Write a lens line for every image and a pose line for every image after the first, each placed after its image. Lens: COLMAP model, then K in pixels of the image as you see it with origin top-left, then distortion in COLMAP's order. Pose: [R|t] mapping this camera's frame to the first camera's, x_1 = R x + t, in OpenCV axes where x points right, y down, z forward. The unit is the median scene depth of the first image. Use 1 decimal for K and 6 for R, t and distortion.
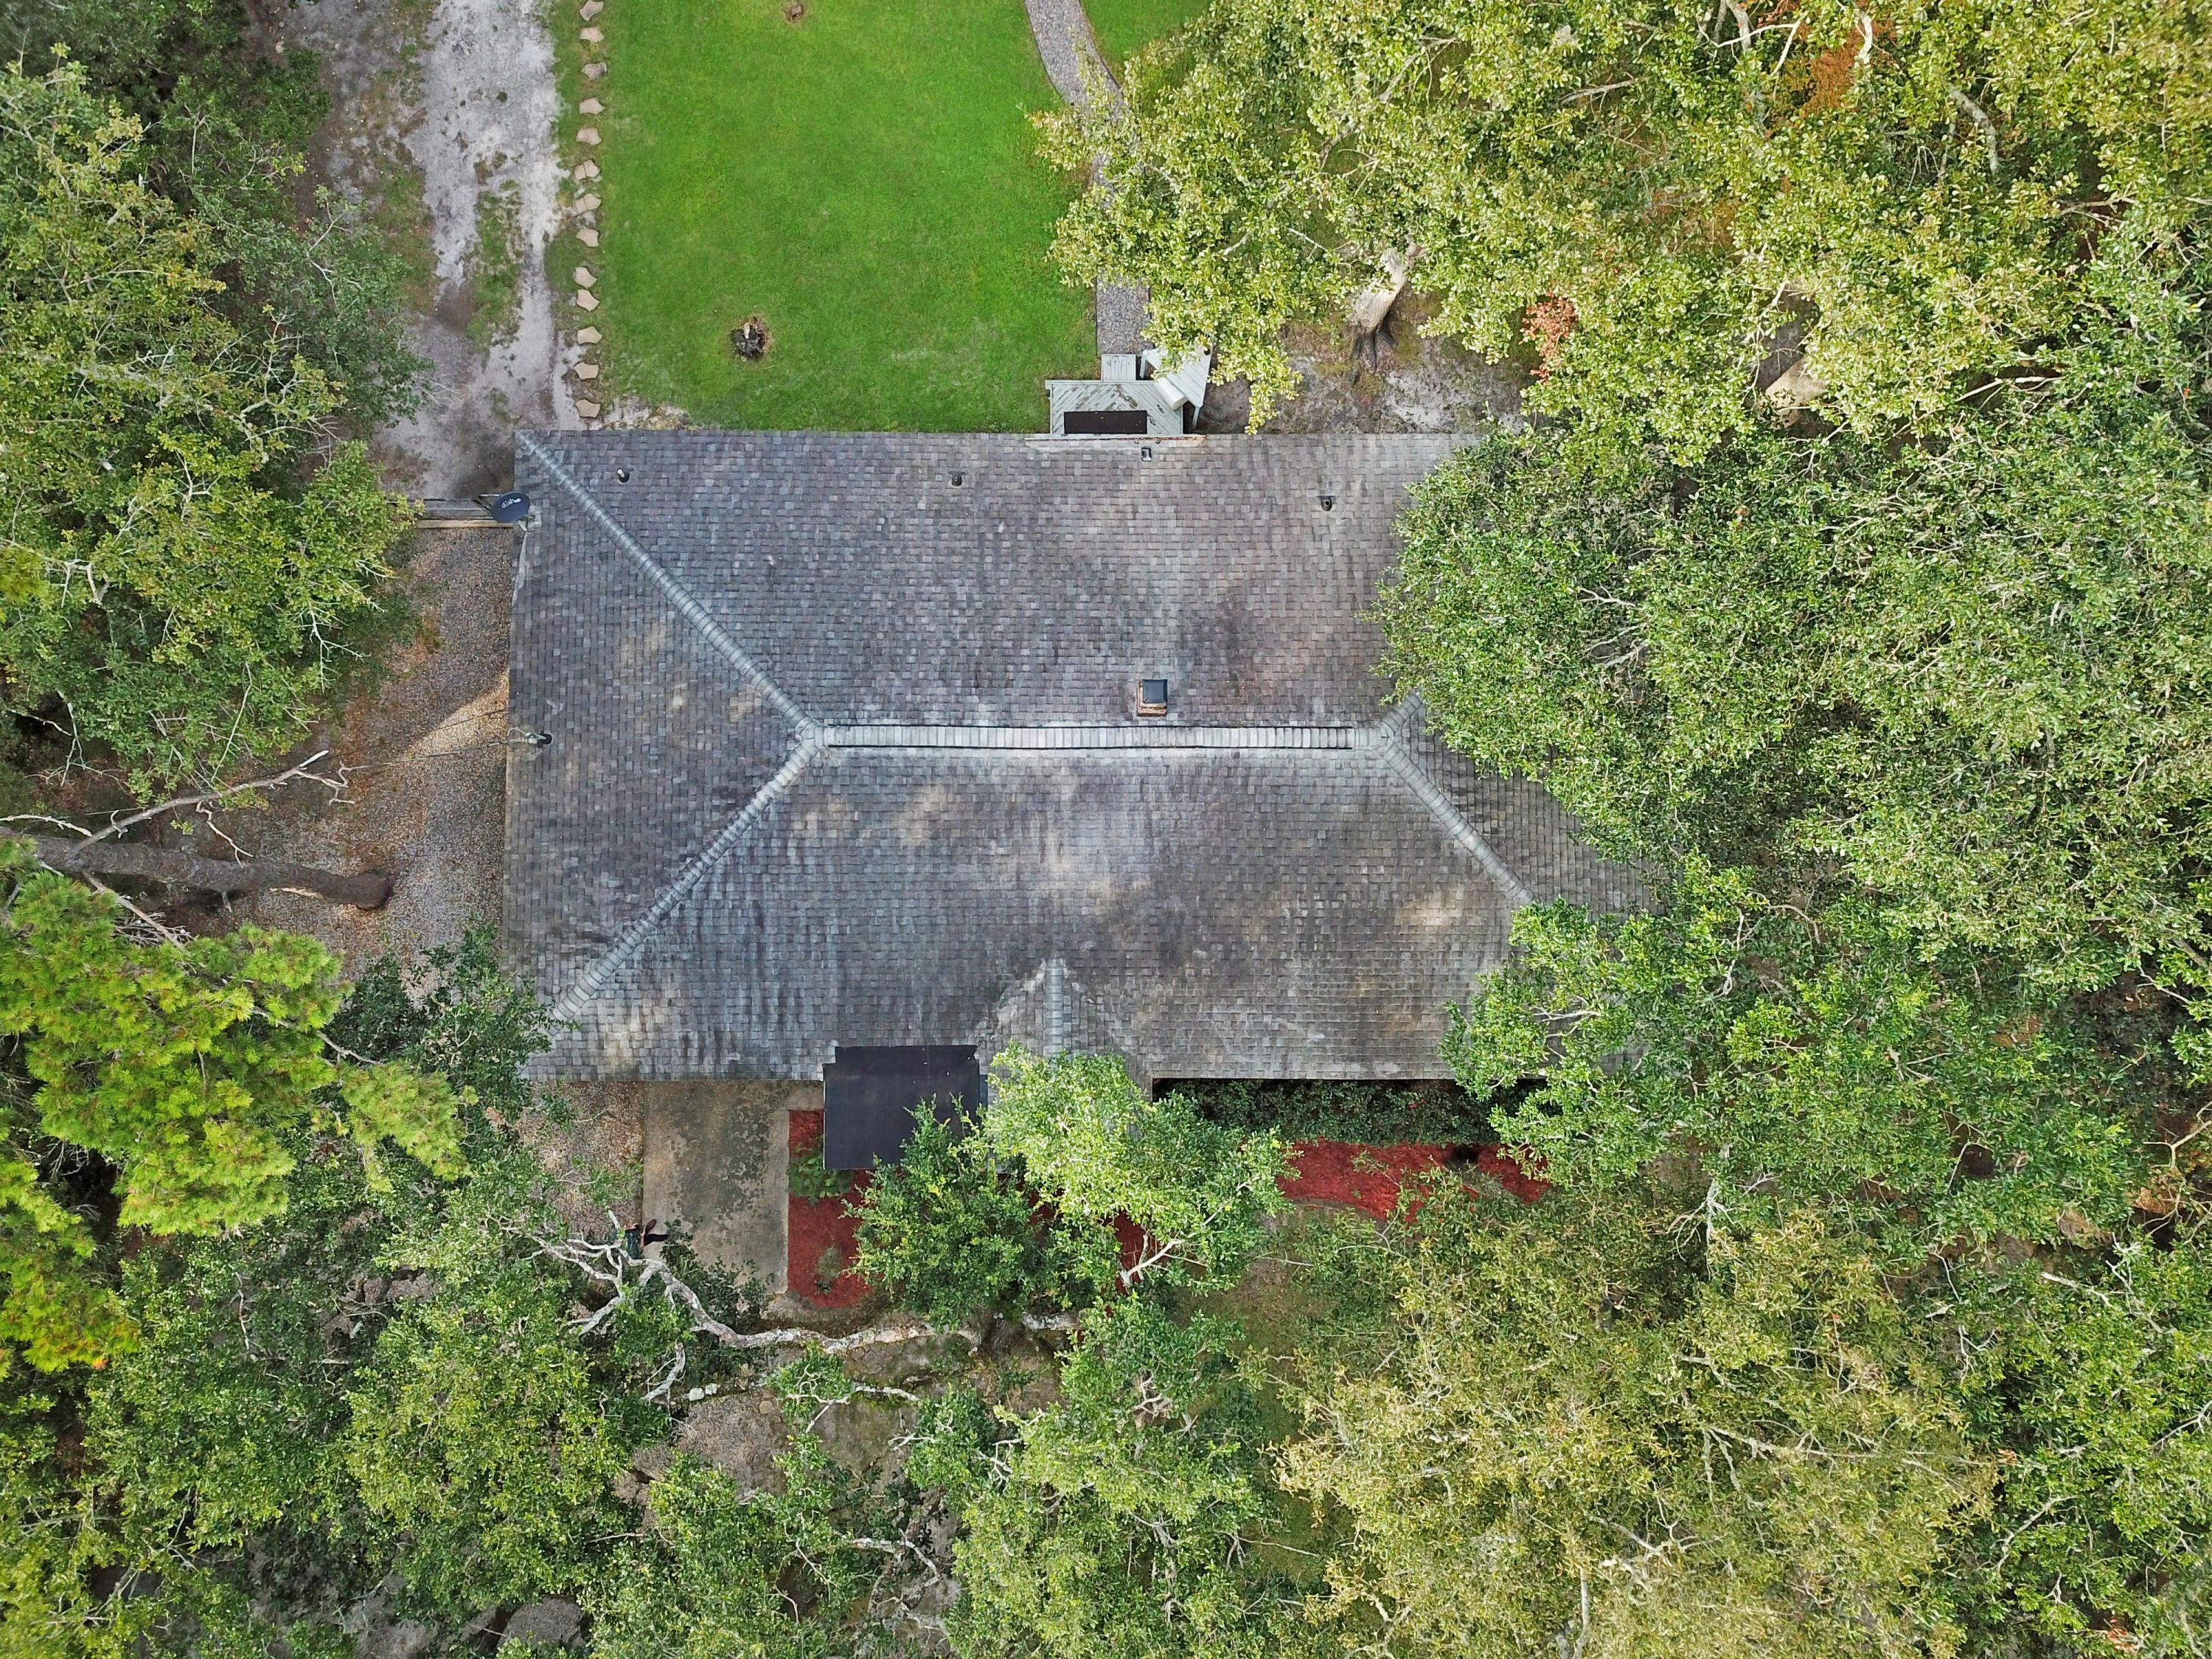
lens RADIAL K [[1692.8, 0, 1101.8], [0, 1692.8, 802.0], [0, 0, 1]] dist [0.157909, -0.499630]
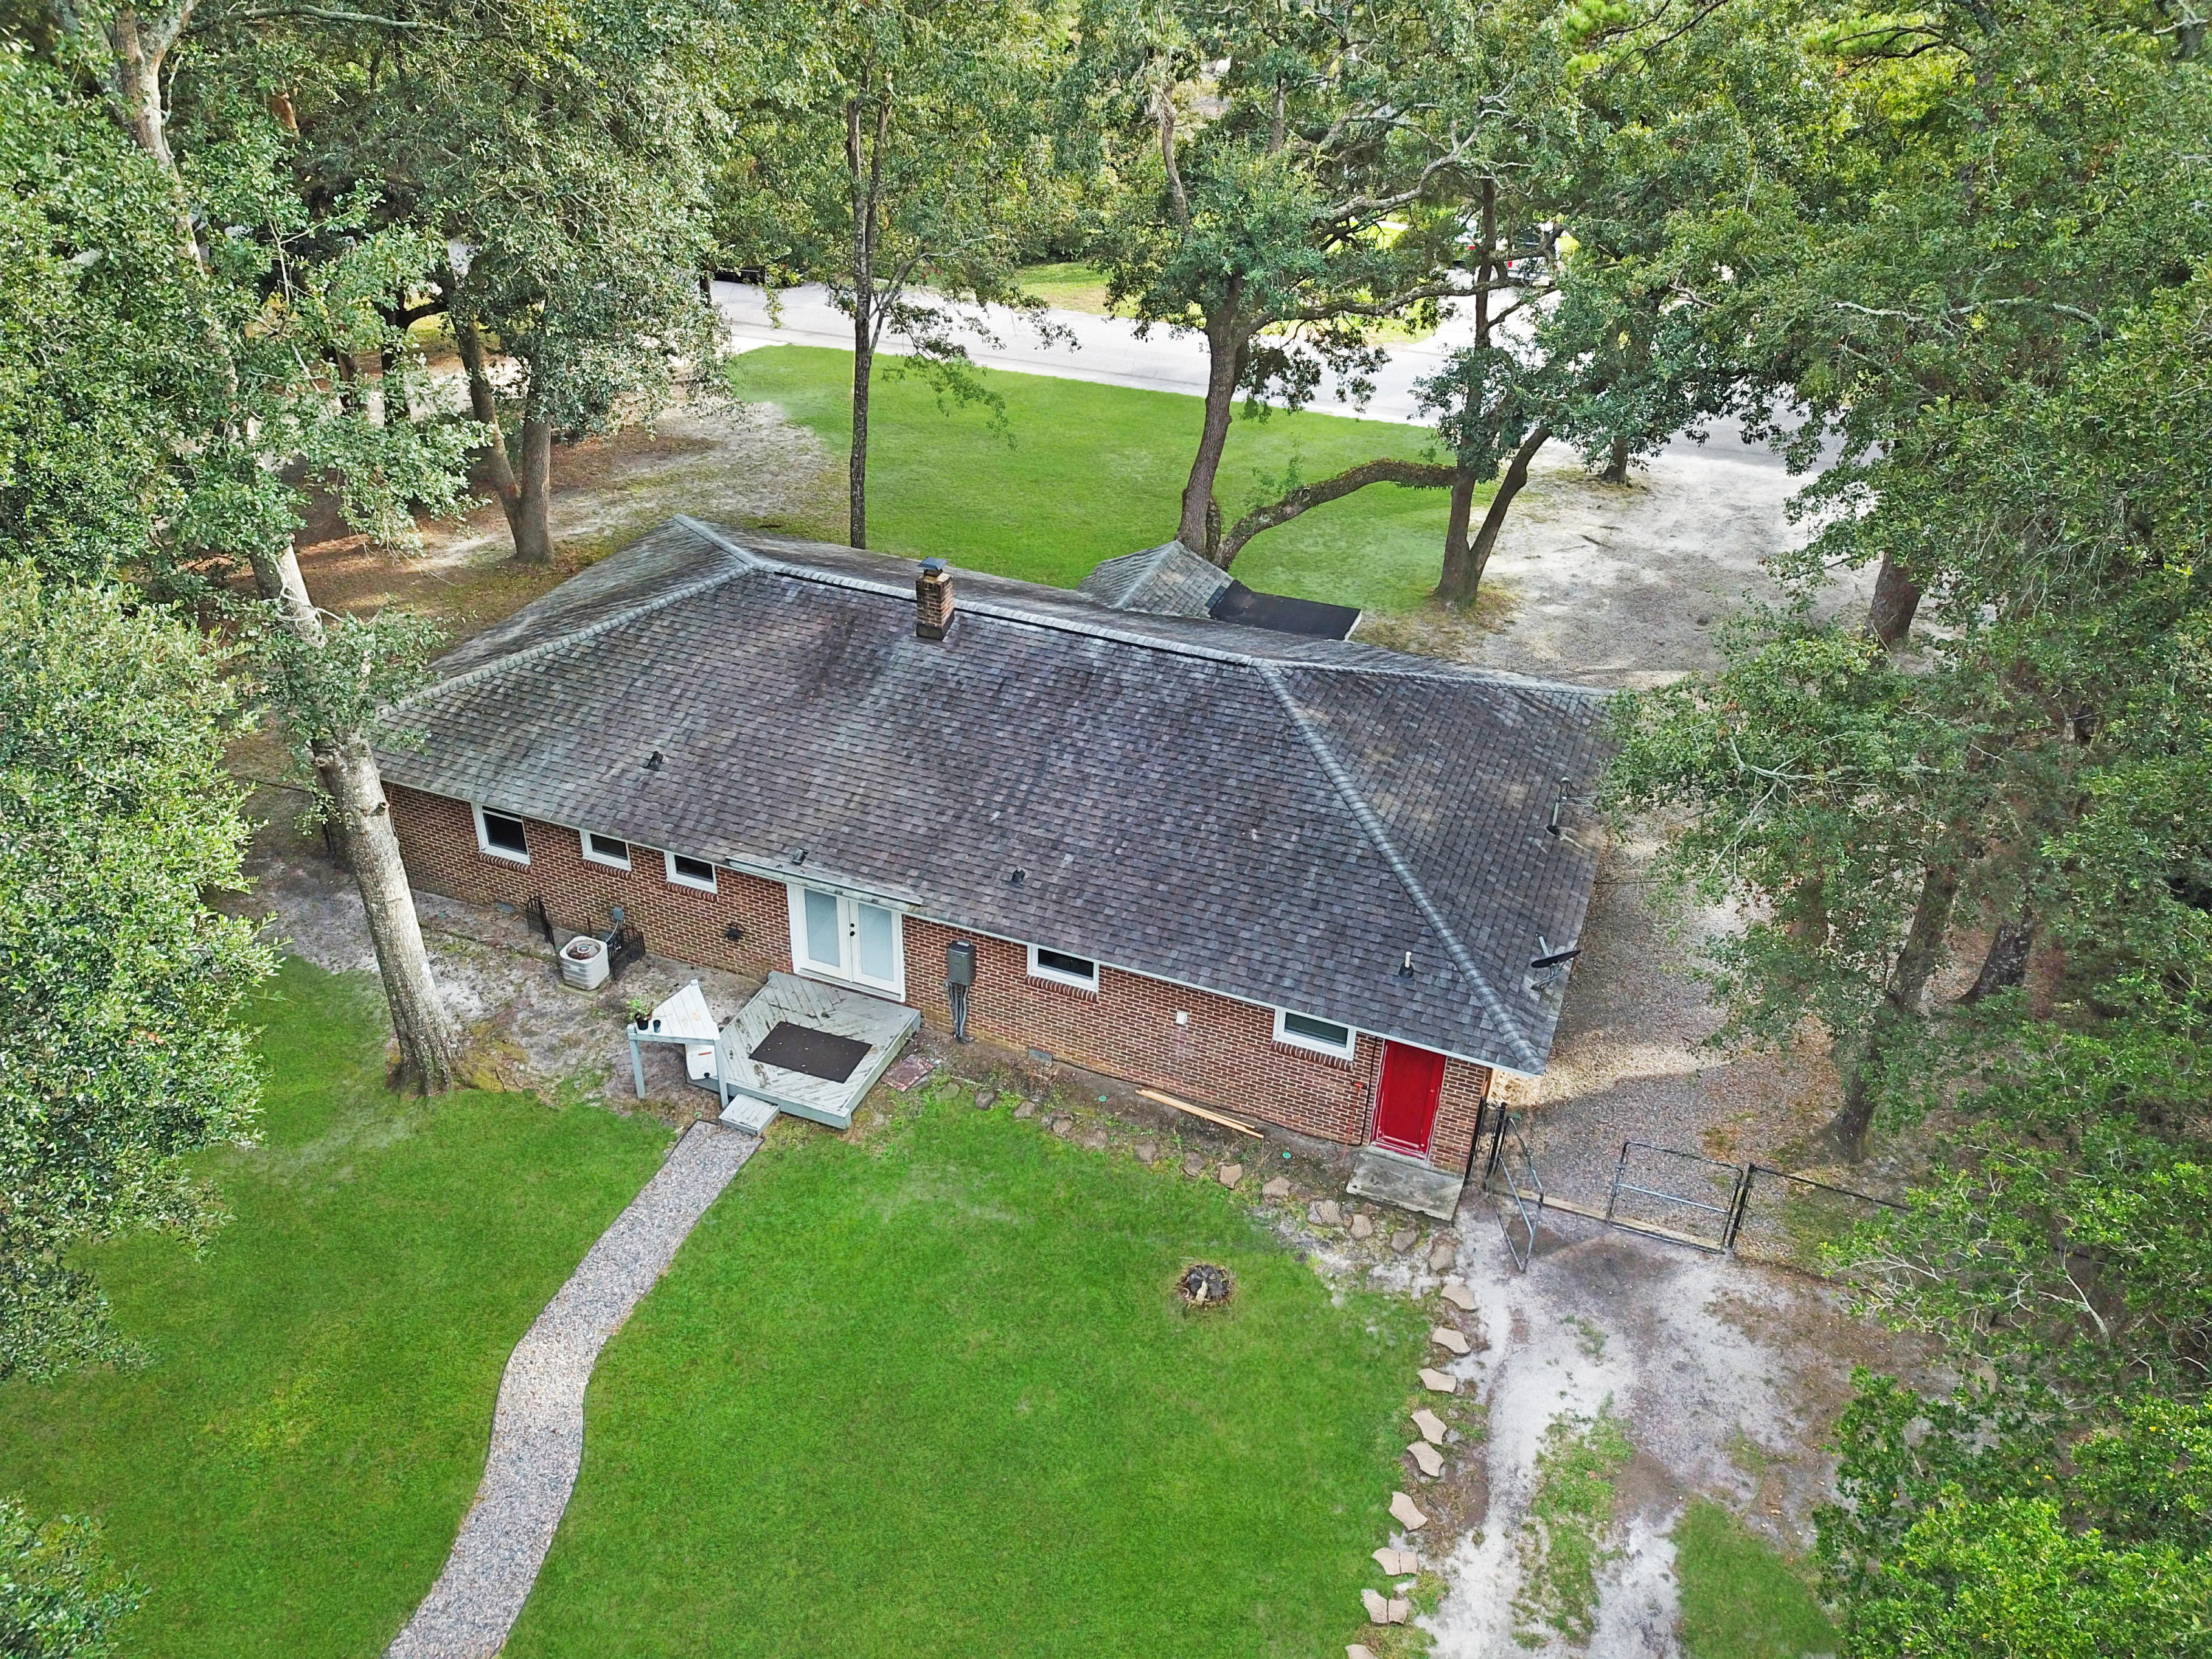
lens RADIAL K [[1707.9, 0, 1101.7], [0, 1707.9, 790.9], [0, 0, 1]] dist [0.086451, -0.144019]
pose [[-0.928149, -0.221859, 0.298863, -0.382852], [0.366547, -0.405279, 0.837492, -0.902678], [-0.064682, 0.886864, 0.457480, 0.604861]]
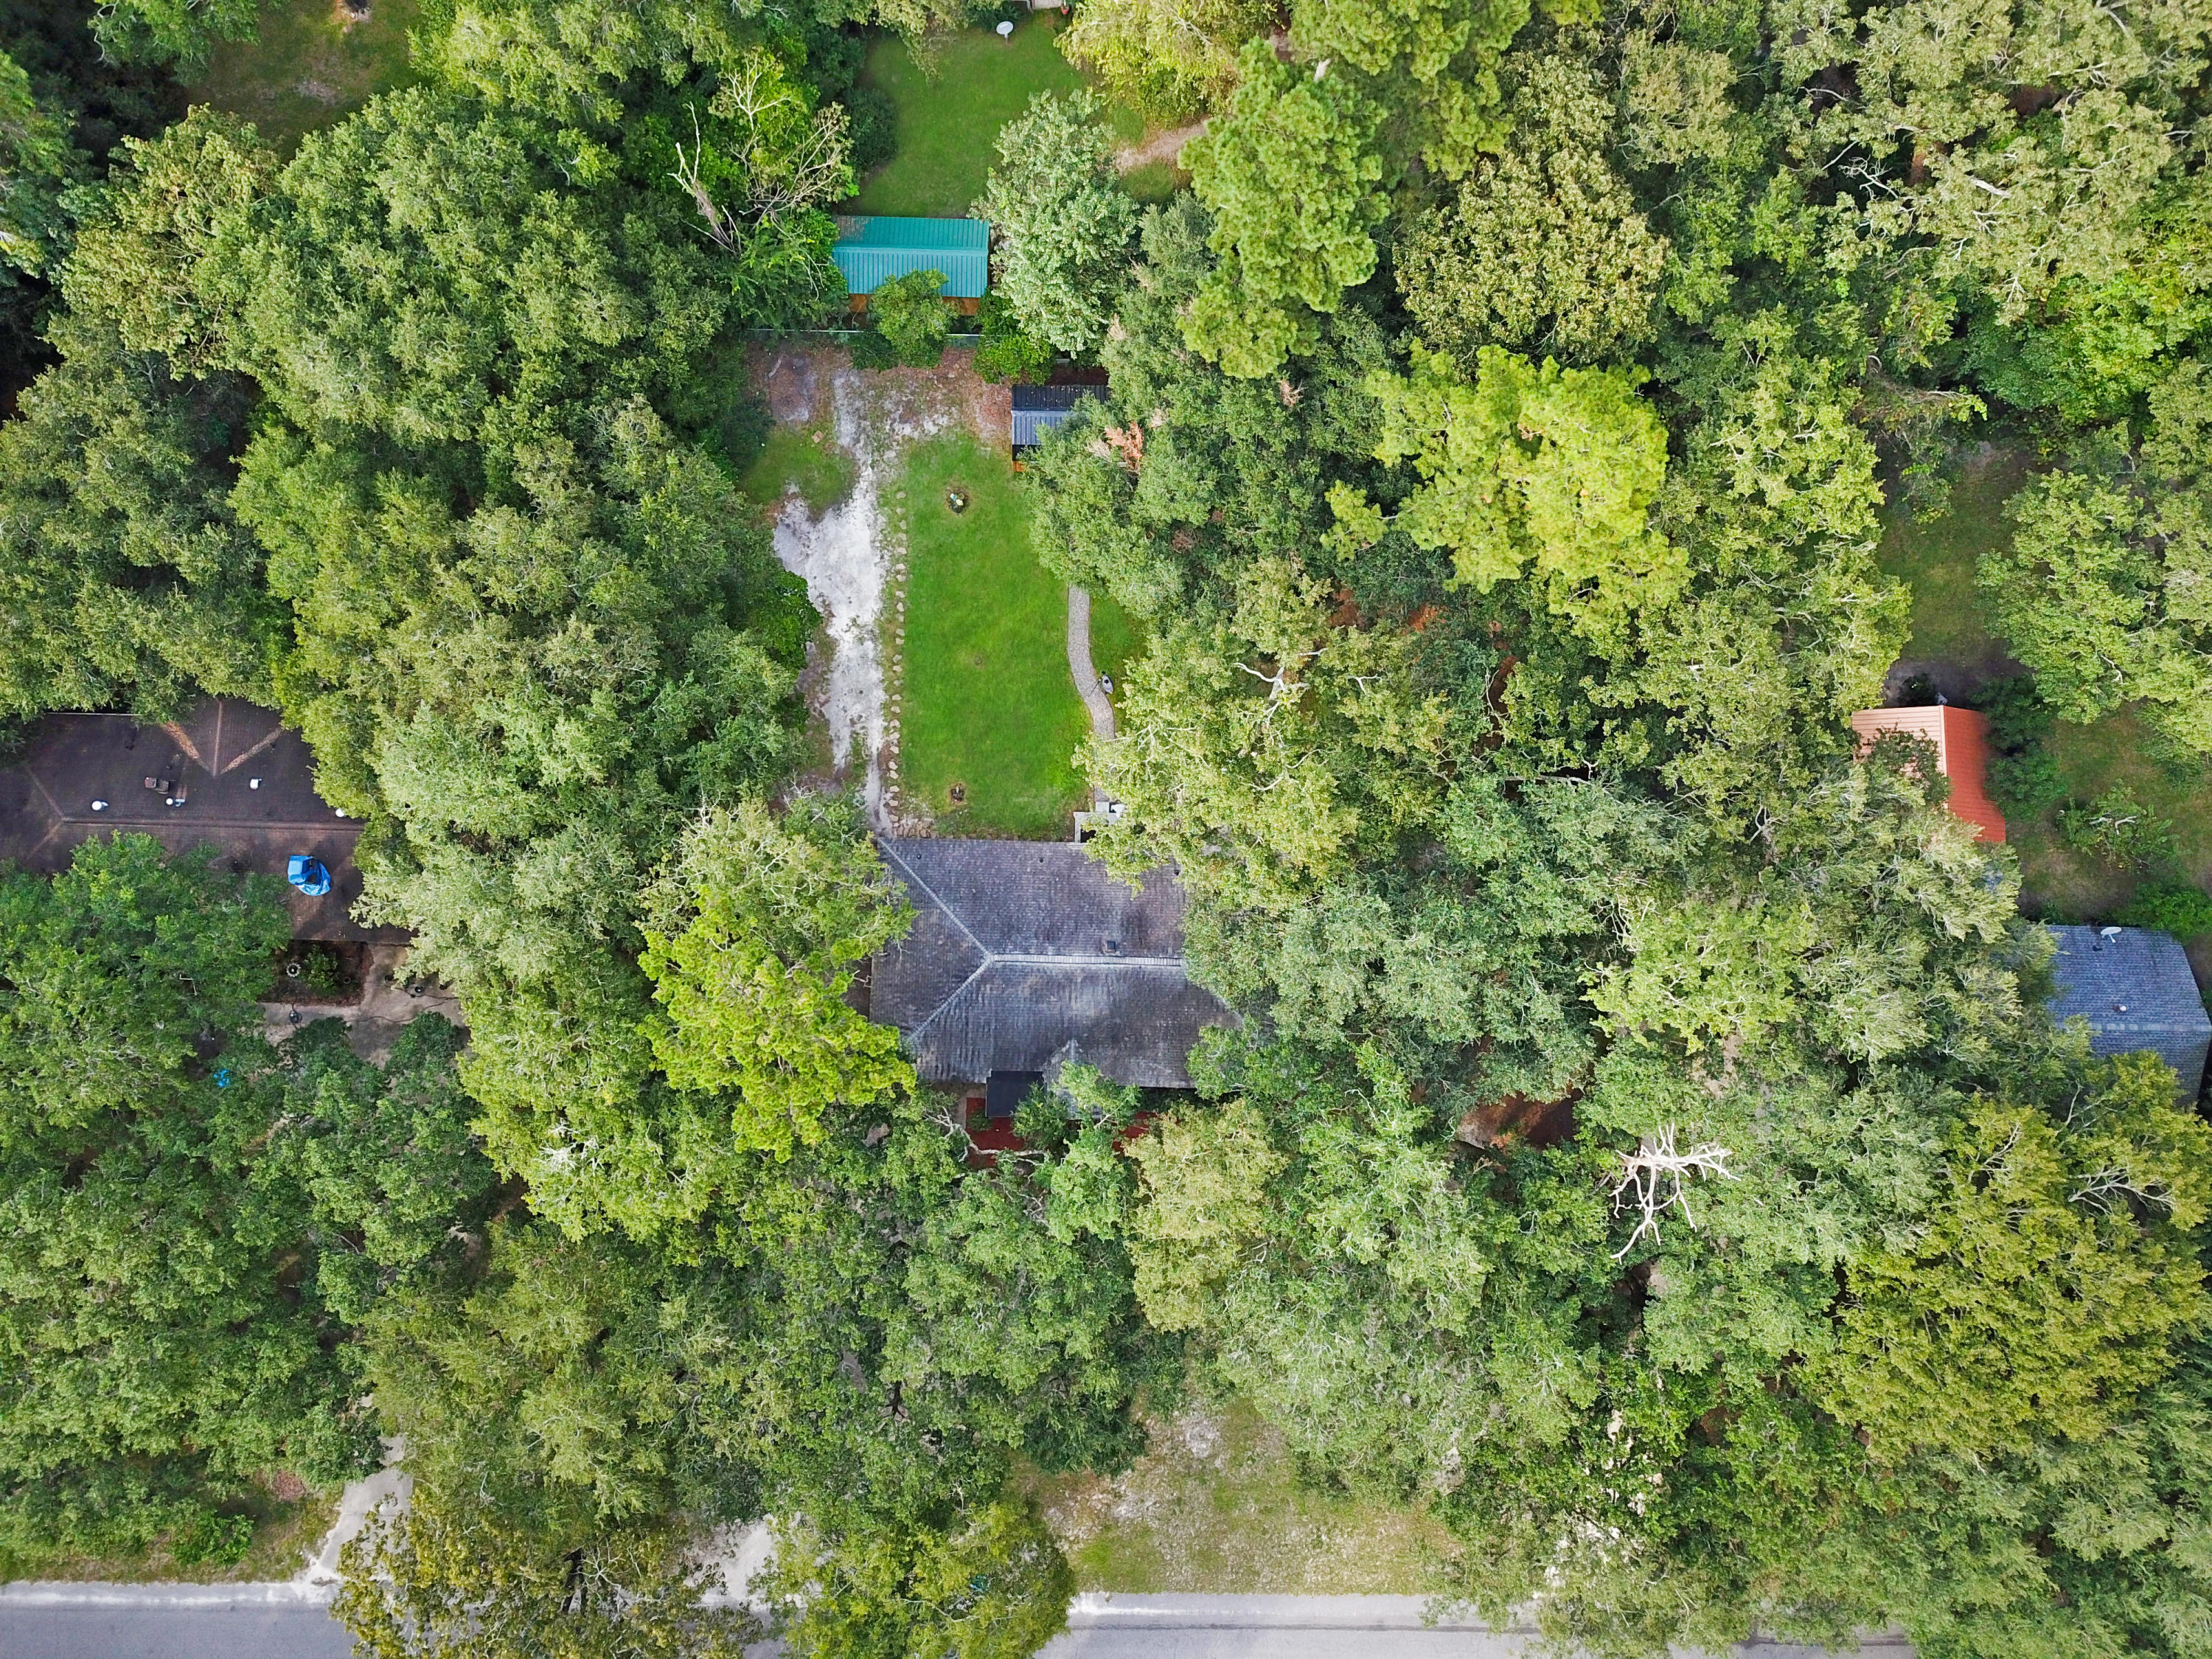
lens RADIAL K [[1692.8, 0, 1101.8], [0, 1692.8, 802.0], [0, 0, 1]] dist [0.157909, -0.499630]
pose [[0.999702, 0.024084, 0.003989, -0.001859], [-0.023816, 0.998065, -0.057441, -0.135512], [-0.005365, 0.057329, 0.998341, -1.772281]]
